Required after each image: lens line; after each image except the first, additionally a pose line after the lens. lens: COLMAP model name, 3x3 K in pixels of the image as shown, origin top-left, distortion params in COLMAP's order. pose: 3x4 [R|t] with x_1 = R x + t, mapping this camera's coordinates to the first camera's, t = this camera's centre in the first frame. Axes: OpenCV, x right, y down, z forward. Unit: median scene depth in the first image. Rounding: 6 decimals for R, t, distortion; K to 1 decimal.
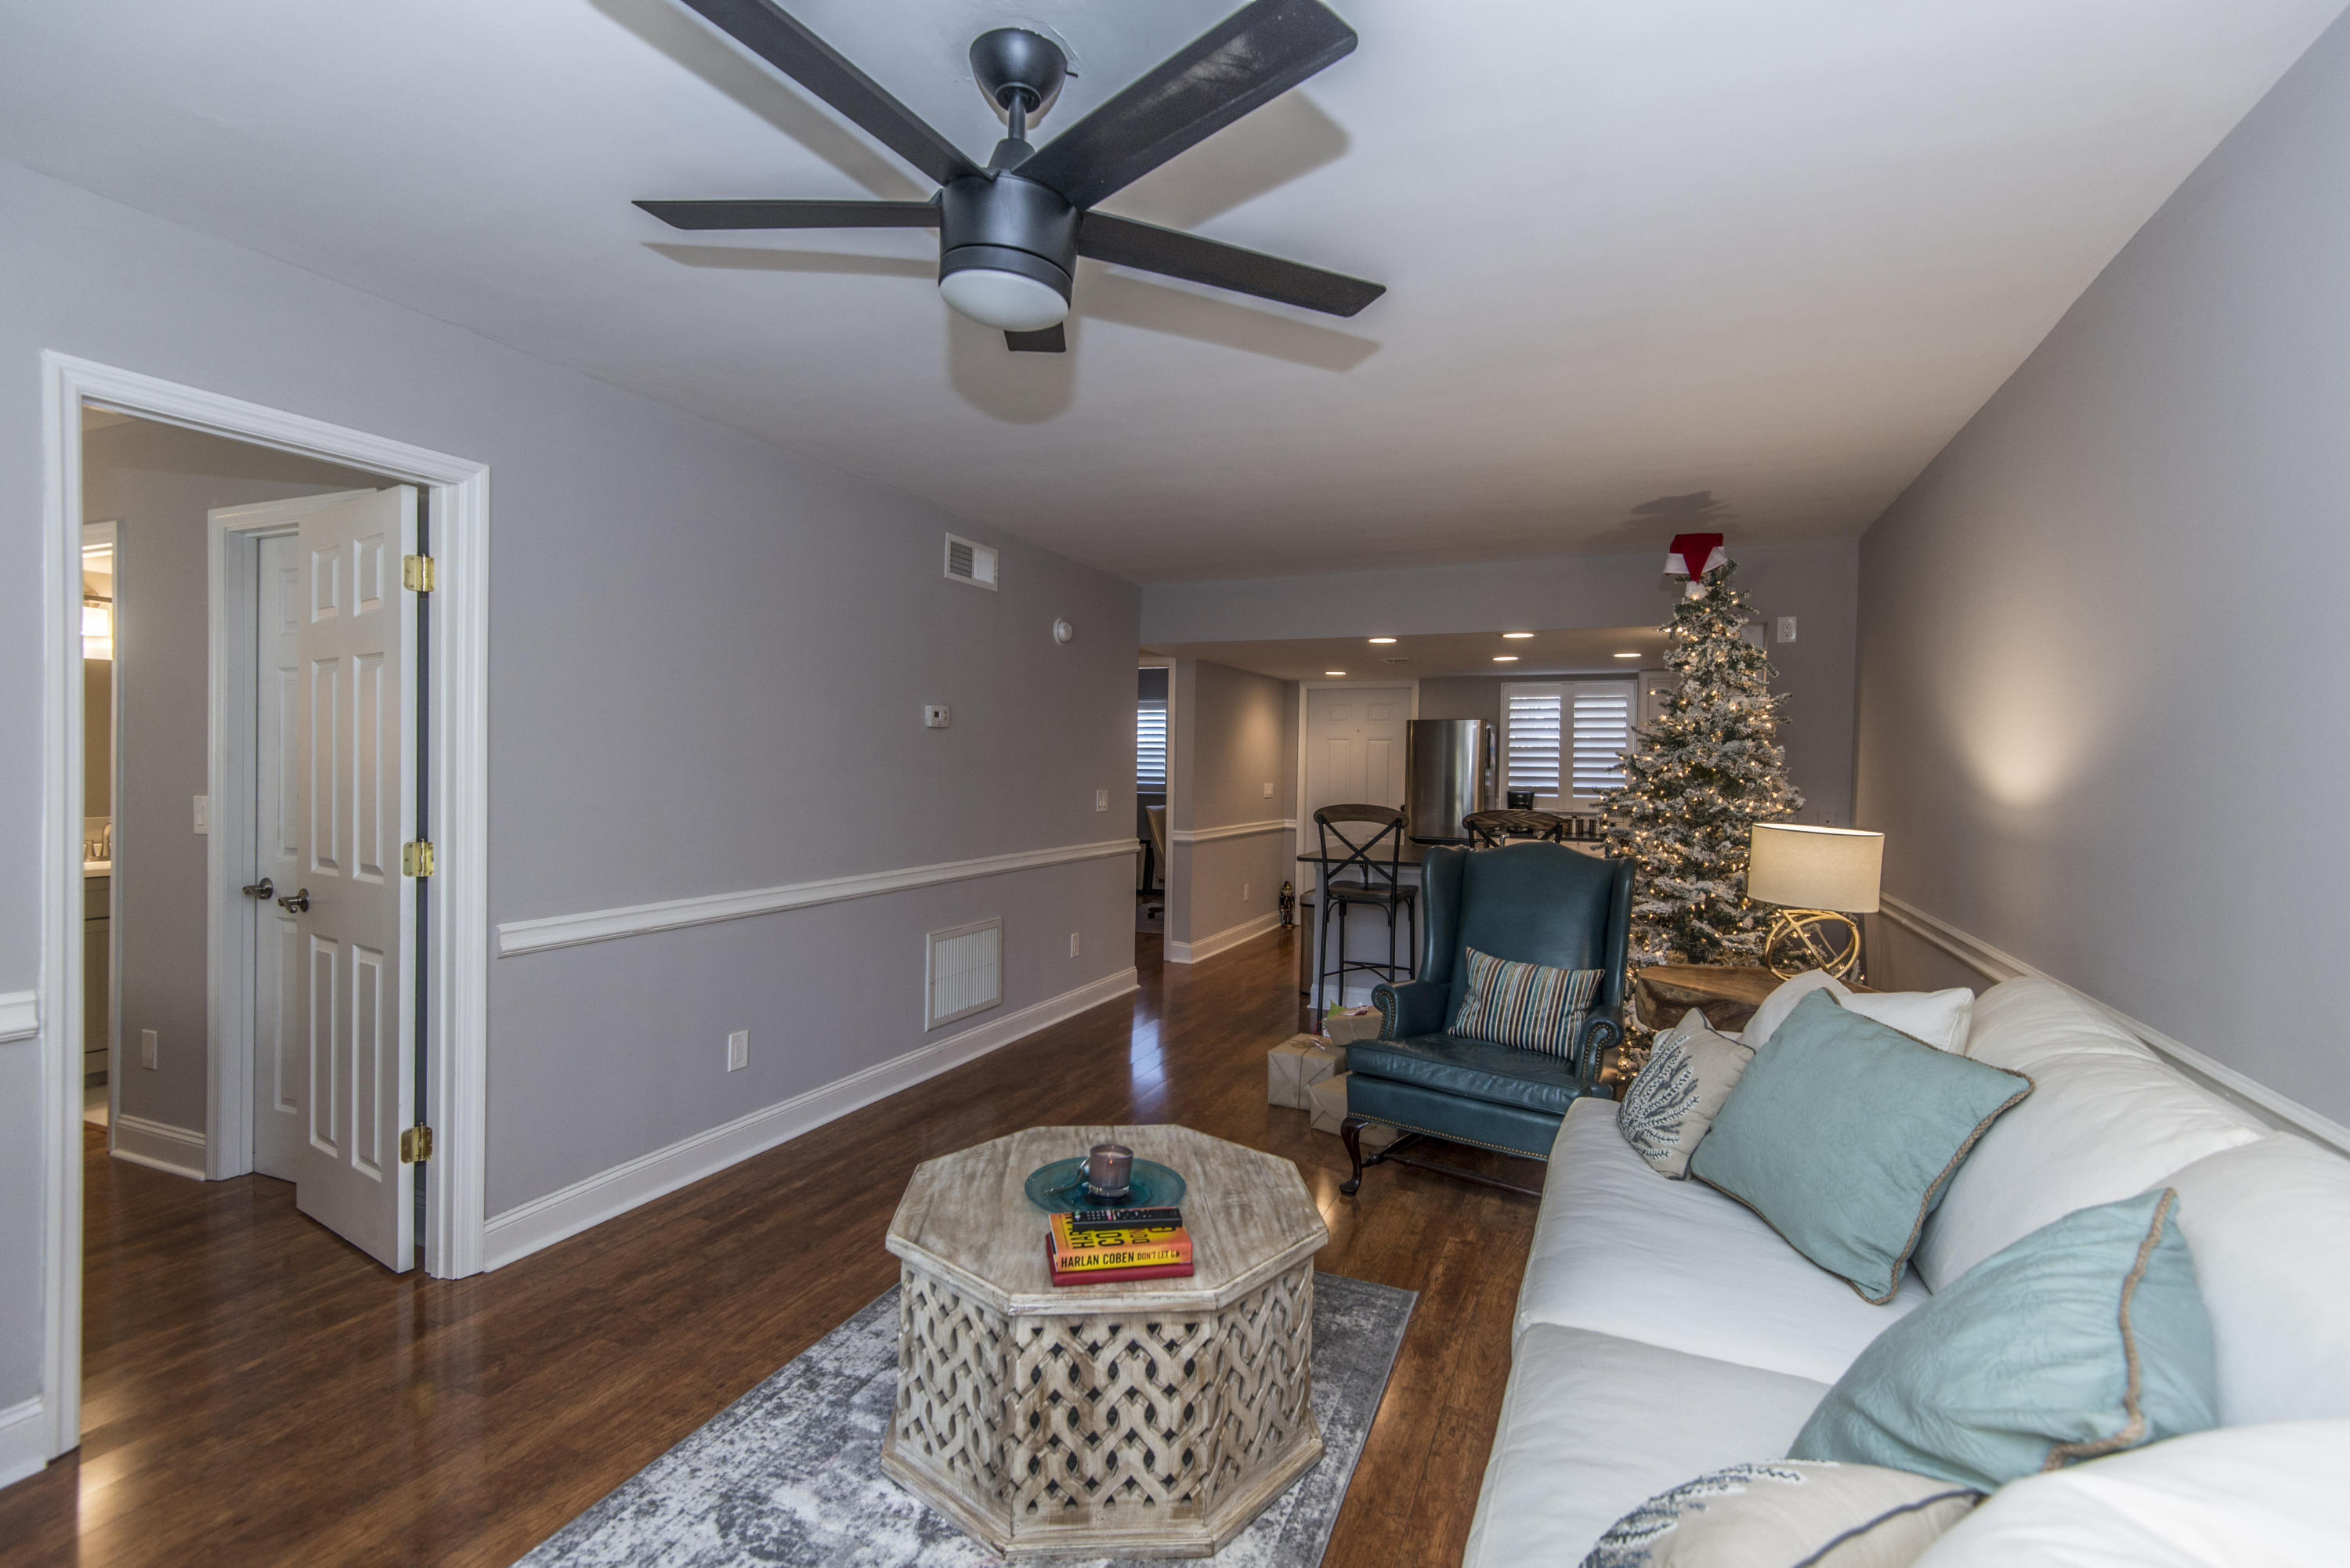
lens RADIAL K [[1082.2, 0, 1168.7], [0, 1082.2, 772.5], [0, 0, 1]] dist [0.020890, -0.009548]
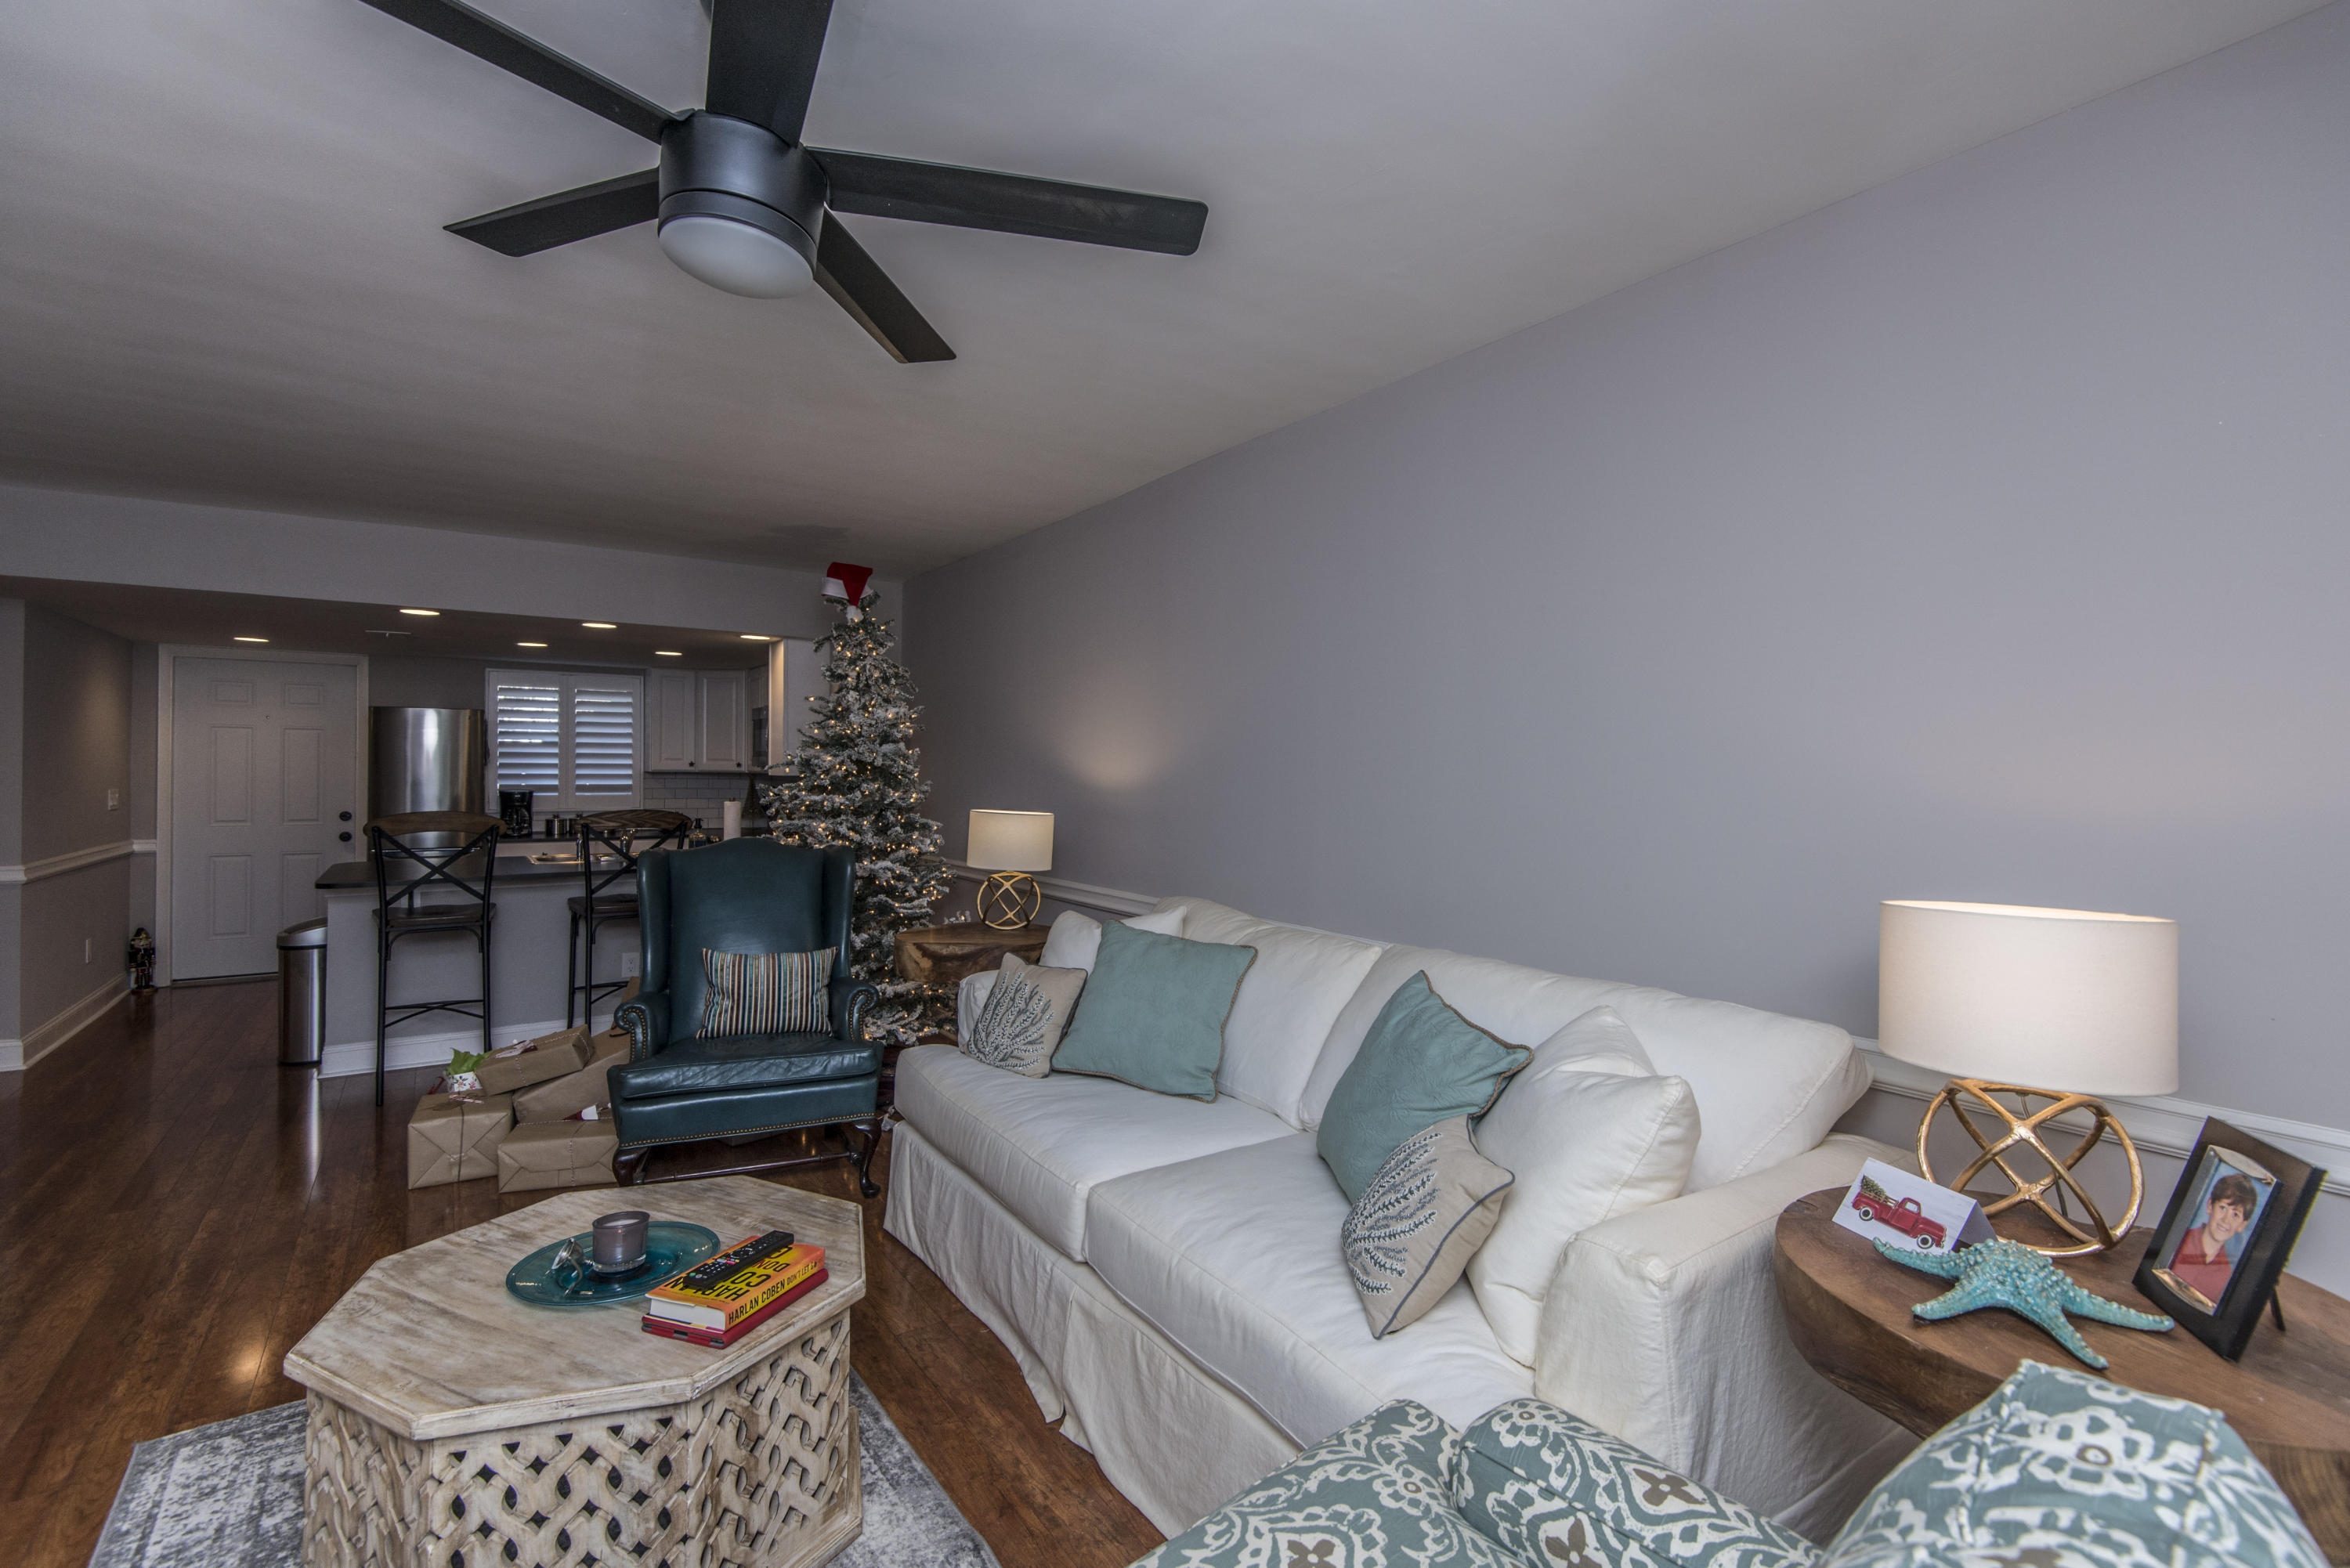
lens RADIAL K [[1082.2, 0, 1197.5], [0, 1082.2, 773.9], [0, 0, 1]] dist [0.020890, -0.009548]
pose [[0.515217, -0.015658, 0.856917, -0.515447], [0.008480, 0.999877, 0.013172, -0.012364], [-0.857018, 0.000481, 0.515286, 0.144170]]
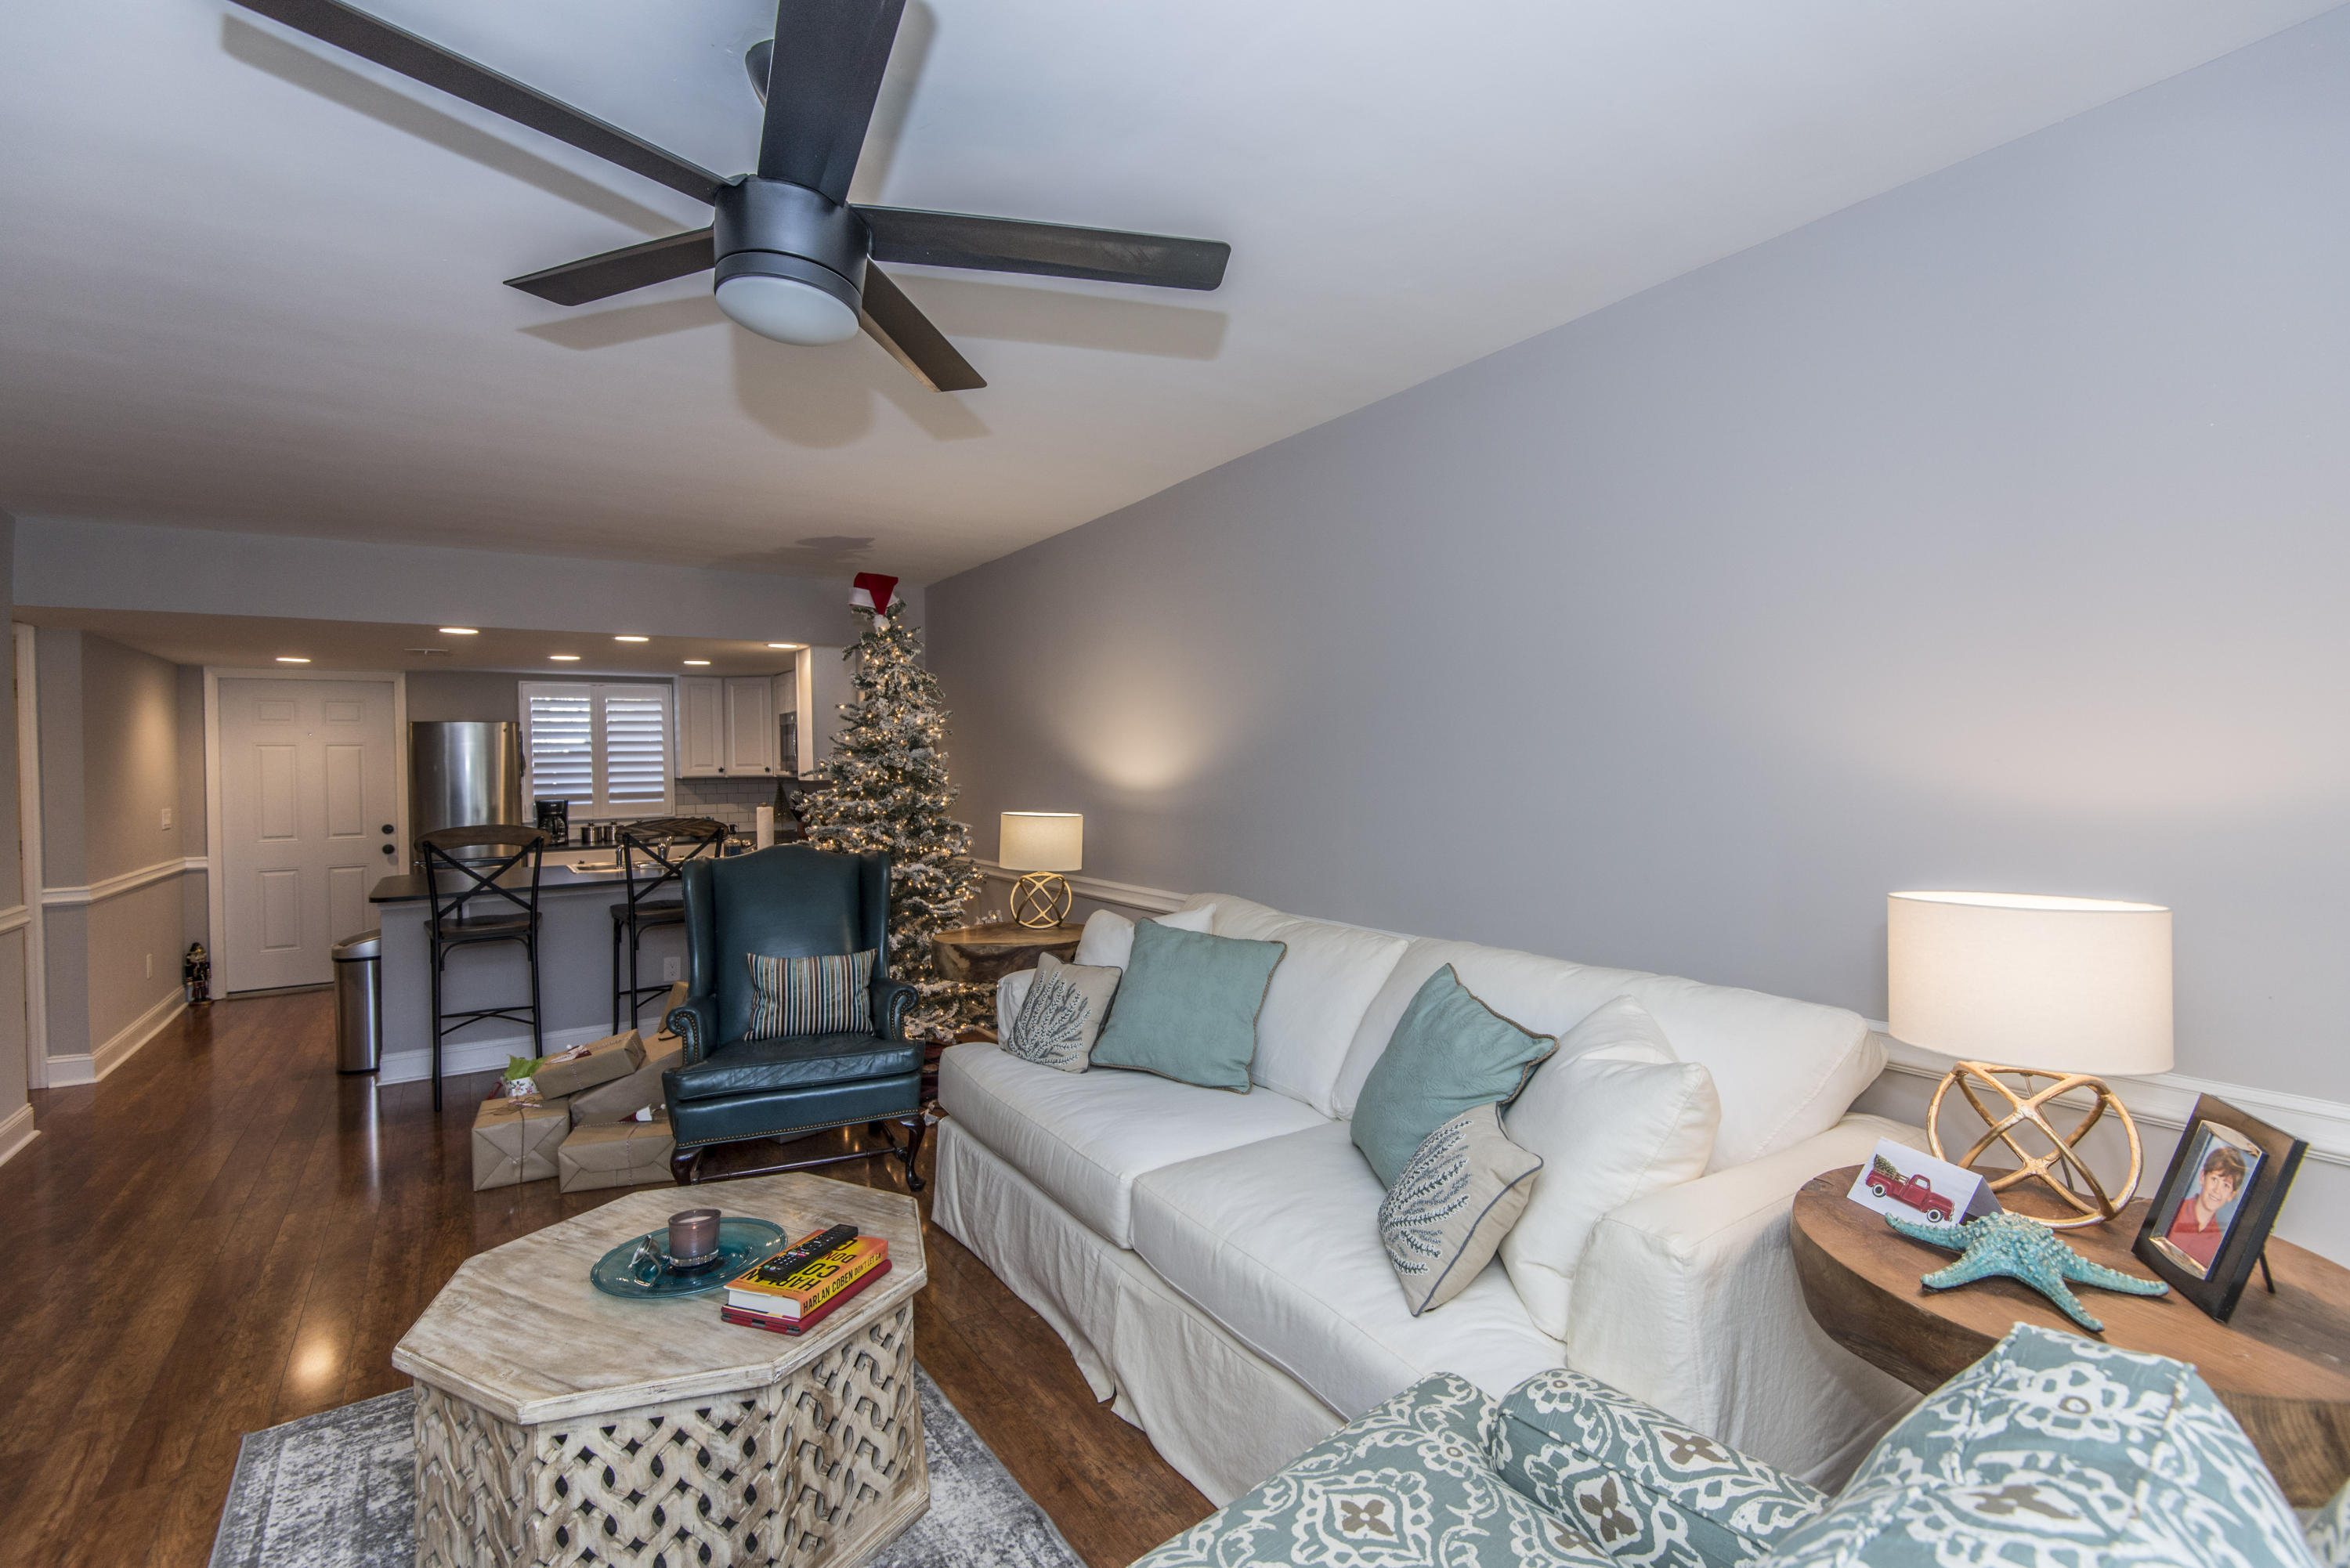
lens RADIAL K [[1082.2, 0, 1199.4], [0, 1082.2, 775.1], [0, 0, 1]] dist [0.020890, -0.009548]
pose [[0.526200, -0.037827, 0.849519, -0.551685], [0.032378, 0.999177, 0.024435, -0.028425], [-0.849744, 0.014648, 0.526992, 0.136305]]
